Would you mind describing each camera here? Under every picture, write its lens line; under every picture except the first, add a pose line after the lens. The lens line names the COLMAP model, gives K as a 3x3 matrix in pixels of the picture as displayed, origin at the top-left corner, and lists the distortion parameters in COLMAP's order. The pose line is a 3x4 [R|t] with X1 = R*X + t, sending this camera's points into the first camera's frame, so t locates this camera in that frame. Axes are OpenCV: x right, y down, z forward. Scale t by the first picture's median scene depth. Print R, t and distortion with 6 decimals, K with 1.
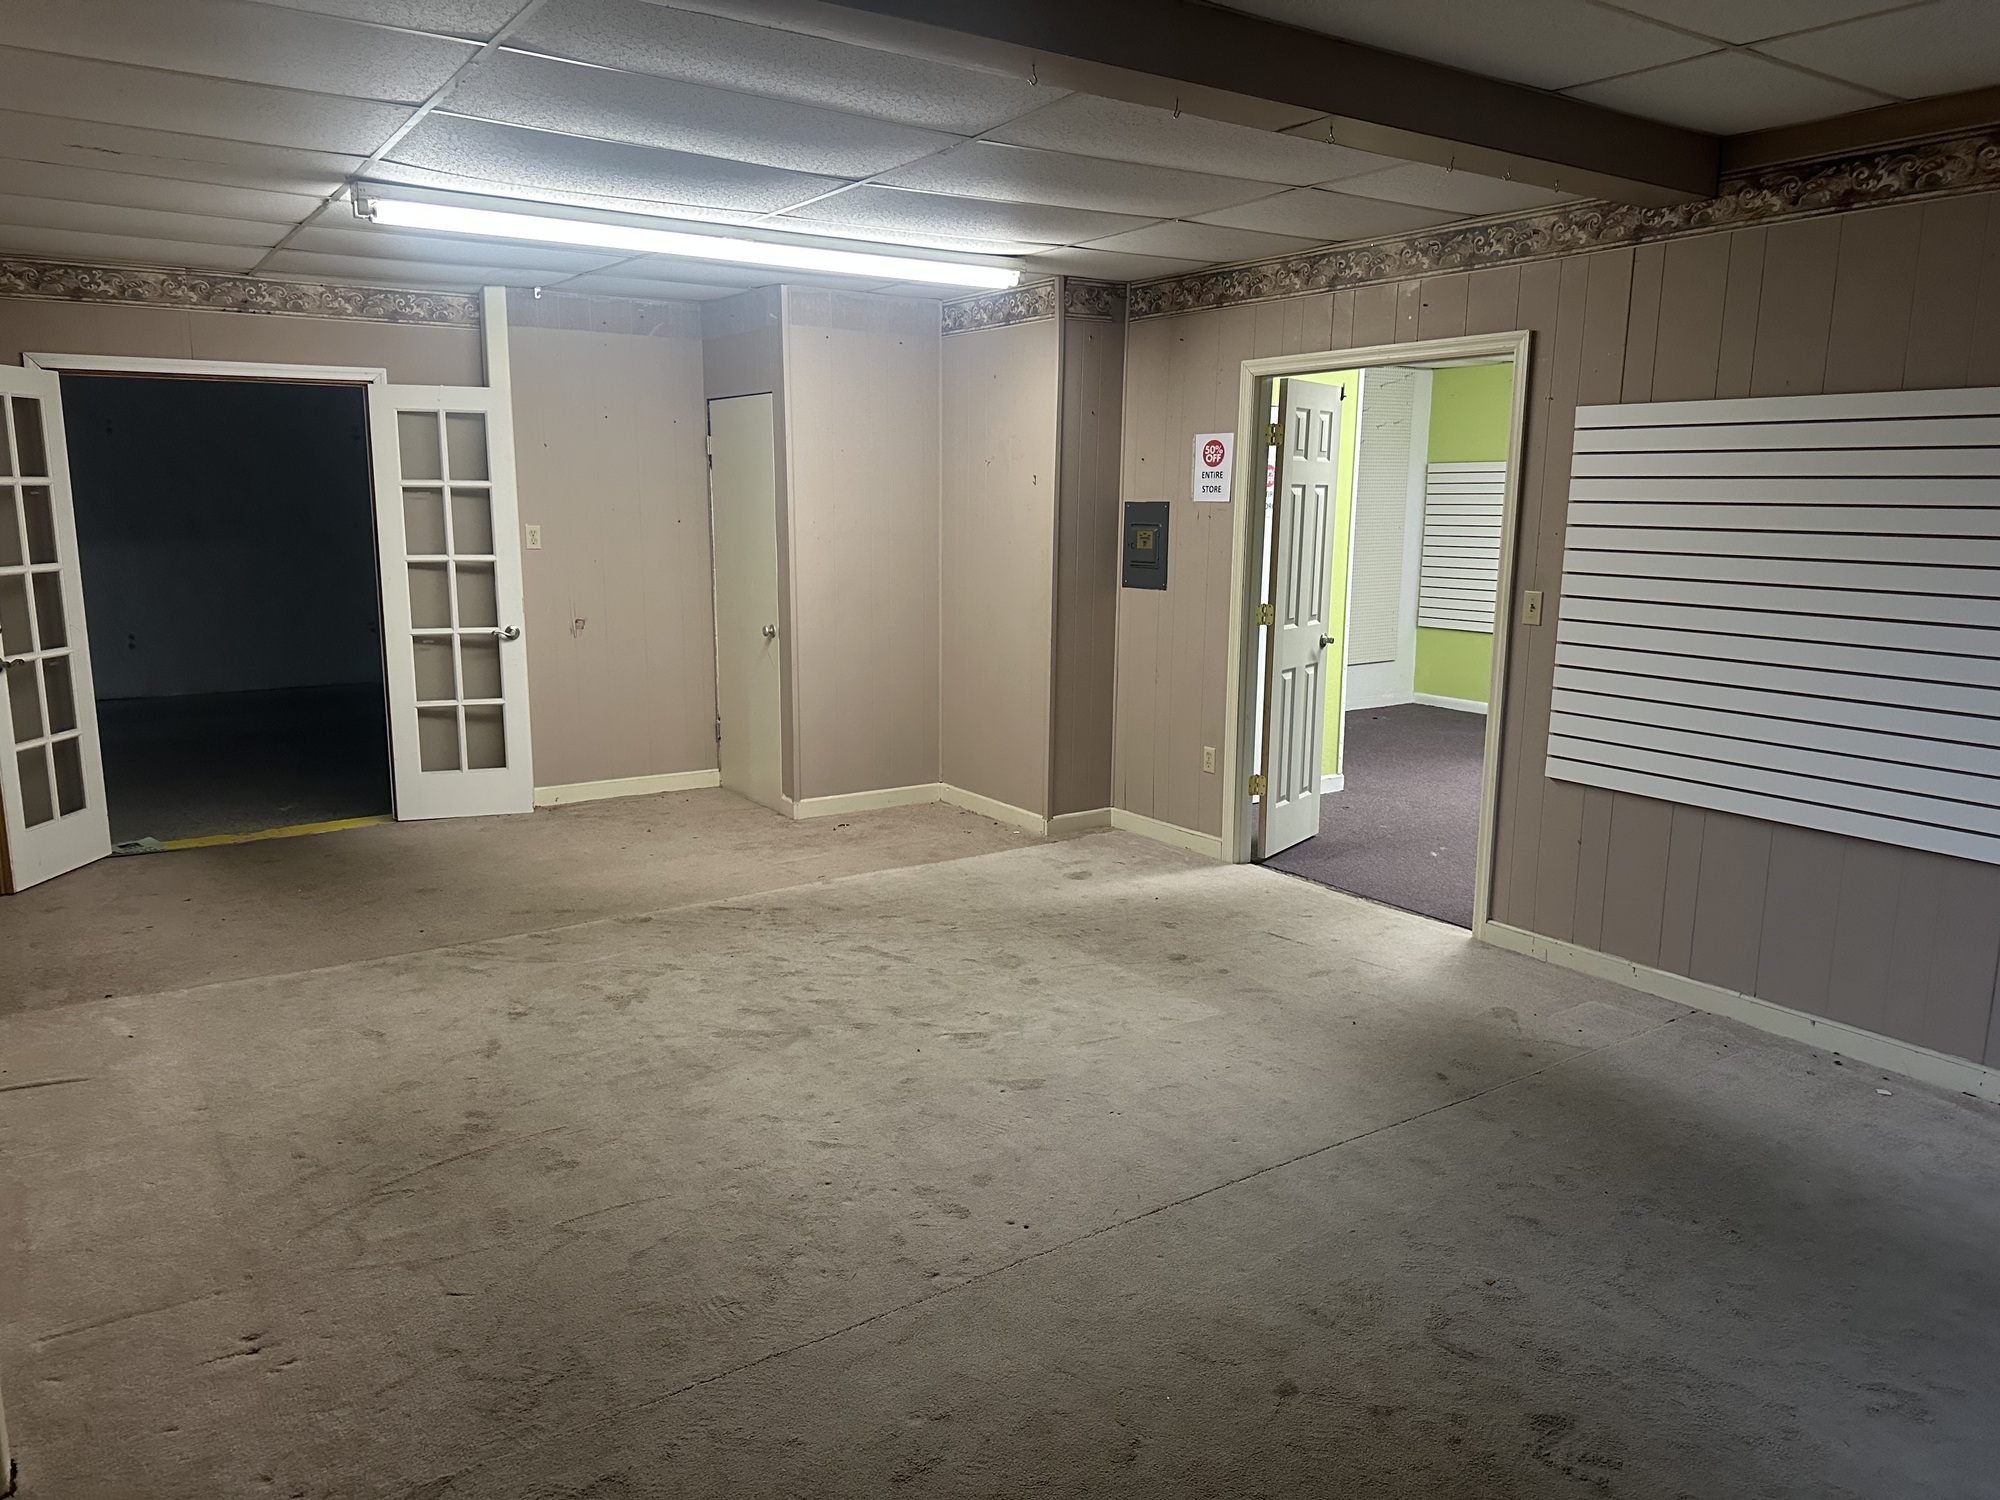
lens RADIAL K [[1386.3, 0, 1000.0], [0, 1386.3, 750.0], [0, 0, 1]] dist [0.117131, -0.162610]
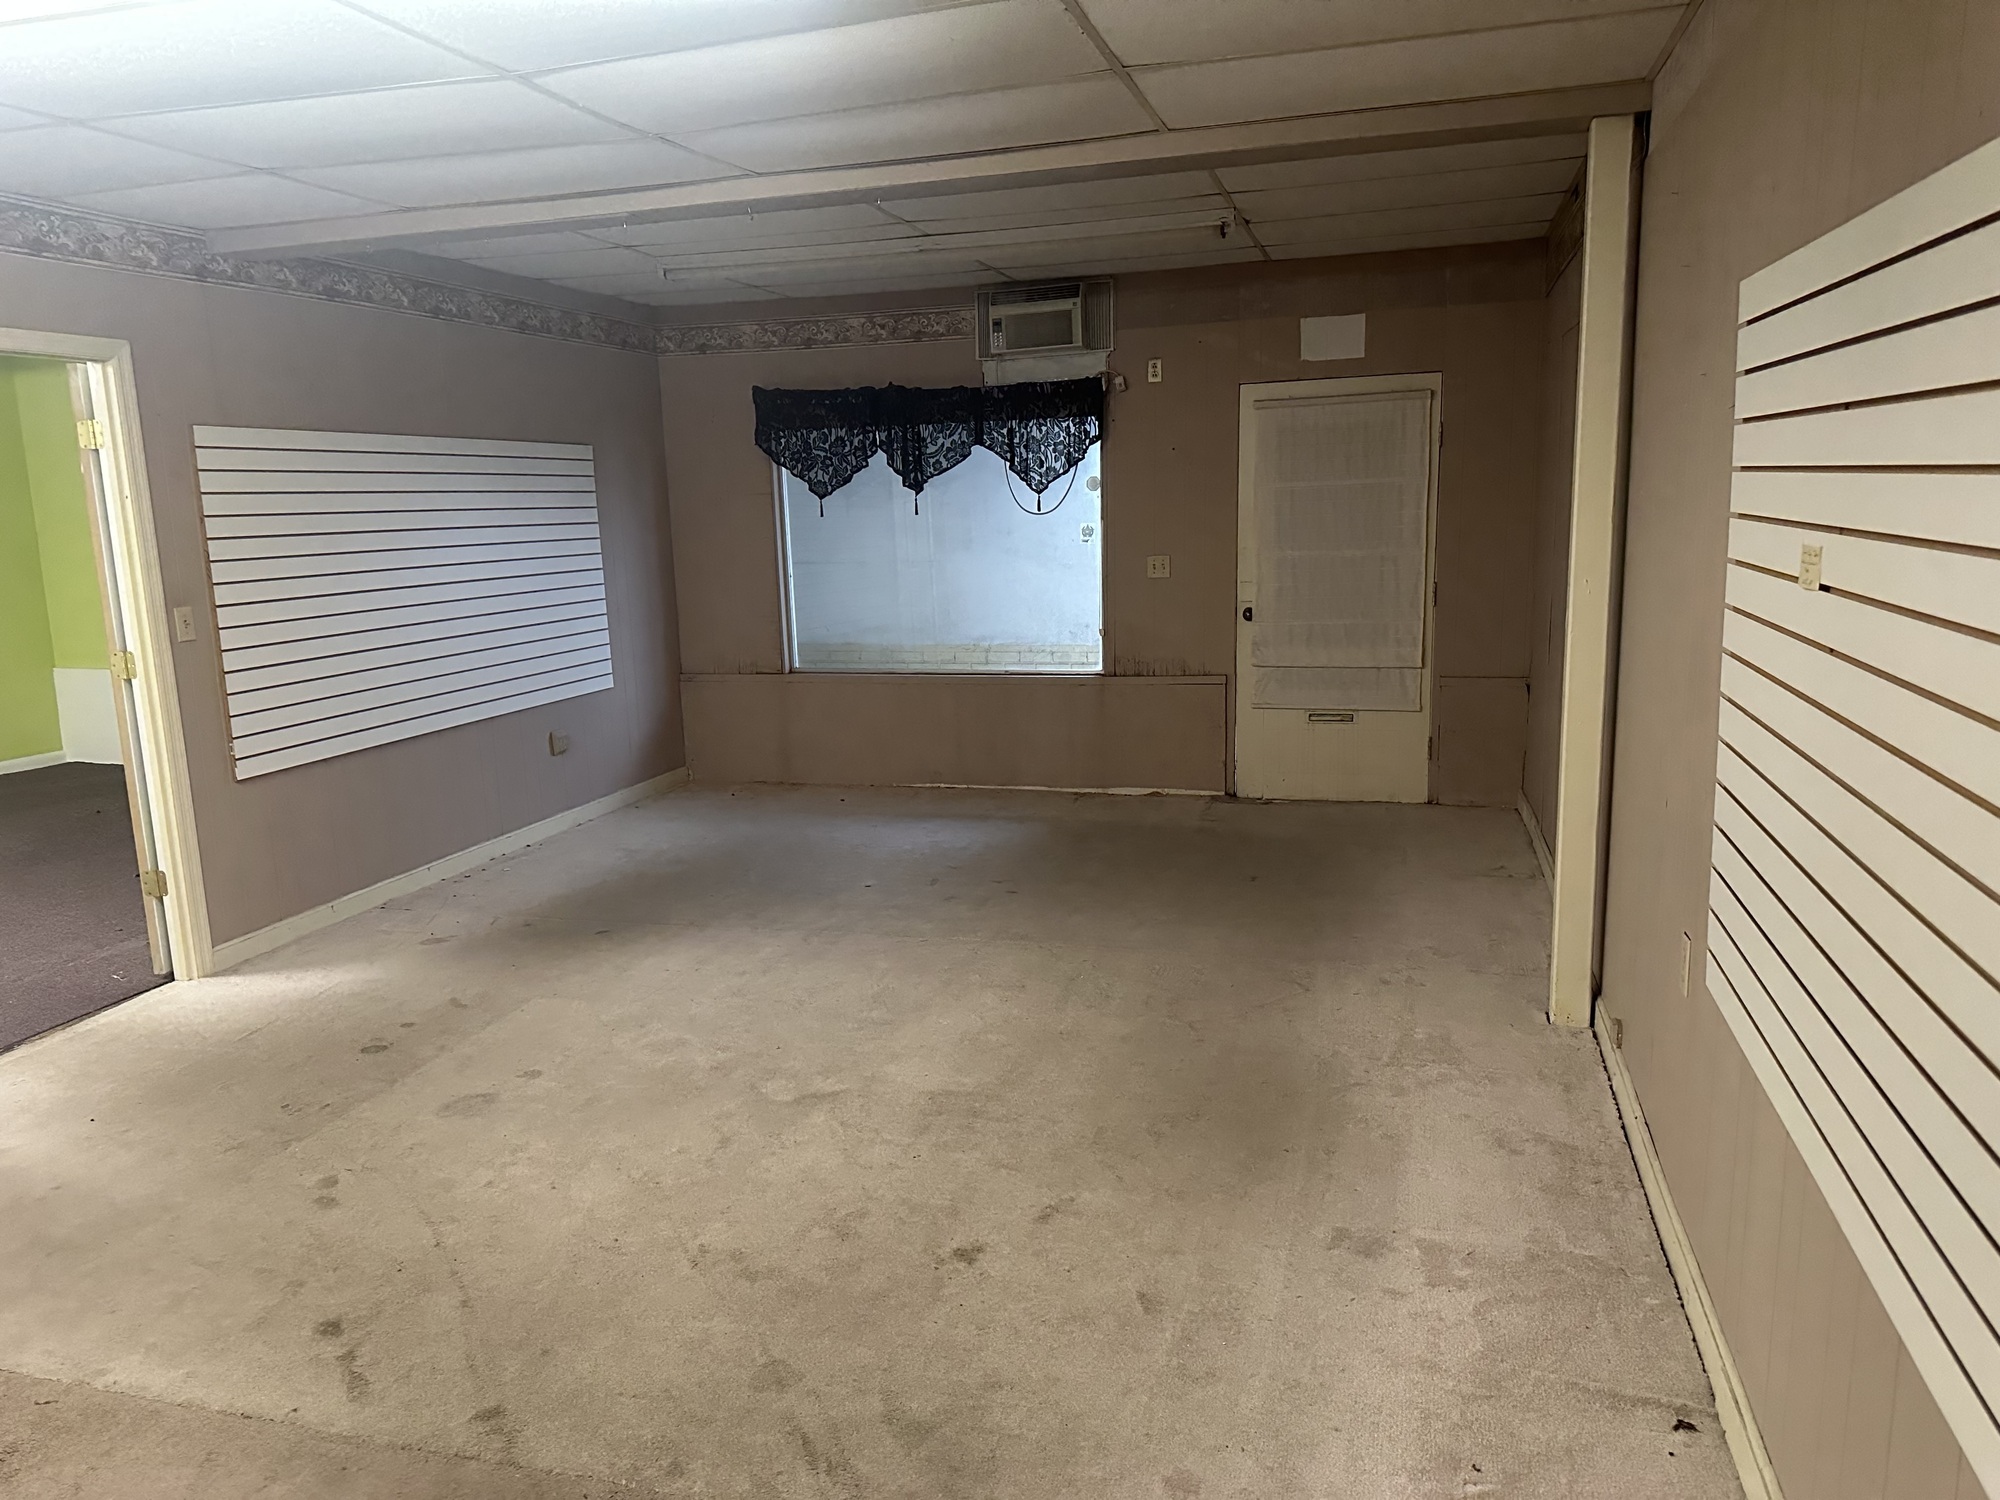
lens RADIAL K [[1386.3, 0, 1000.0], [0, 1386.3, 750.0], [0, 0, 1]] dist [0.117131, -0.162610]
pose [[-0.639555, -0.130846, 0.757528, -0.775443], [0.156674, 0.942541, 0.295077, -0.227021], [-0.752611, 0.307403, -0.582306, 1.202189]]
